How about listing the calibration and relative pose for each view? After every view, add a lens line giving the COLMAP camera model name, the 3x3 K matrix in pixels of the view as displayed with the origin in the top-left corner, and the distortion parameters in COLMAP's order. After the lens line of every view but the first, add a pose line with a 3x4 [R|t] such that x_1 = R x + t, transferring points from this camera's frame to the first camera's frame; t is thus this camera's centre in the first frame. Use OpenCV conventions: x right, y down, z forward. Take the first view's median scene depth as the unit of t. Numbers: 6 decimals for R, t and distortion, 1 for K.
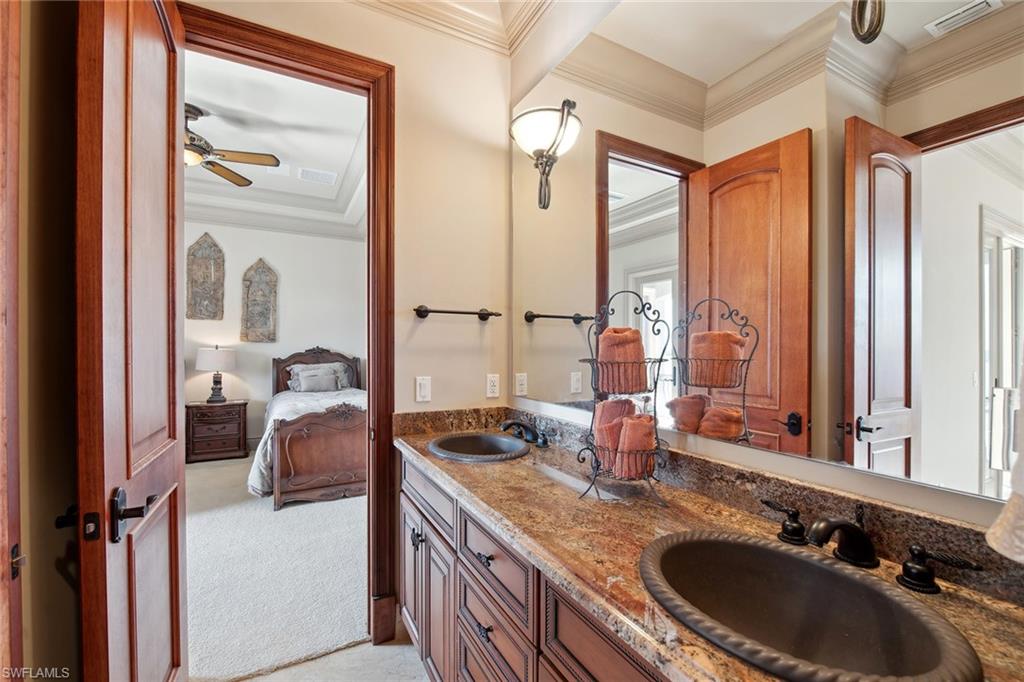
lens RADIAL K [[430.6, 0, 516.7], [0, 430.6, 351.5], [0, 0, 1]] dist [-0.013761, -0.000422]
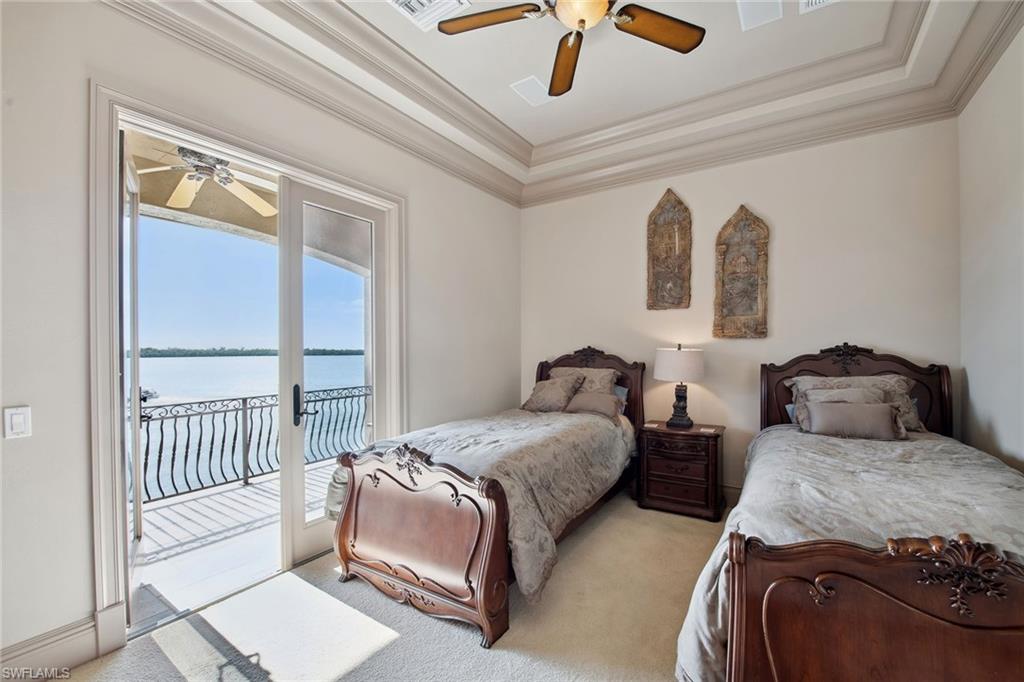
lens RADIAL K [[430.6, 0, 515.9], [0, 430.6, 352.1], [0, 0, 1]] dist [-0.013761, -0.000422]
pose [[0.472258, -0.000595, -0.881460, -0.206499], [0.006445, 0.999975, 0.002778, -0.005051], [0.881437, -0.006993, 0.472250, 0.421355]]
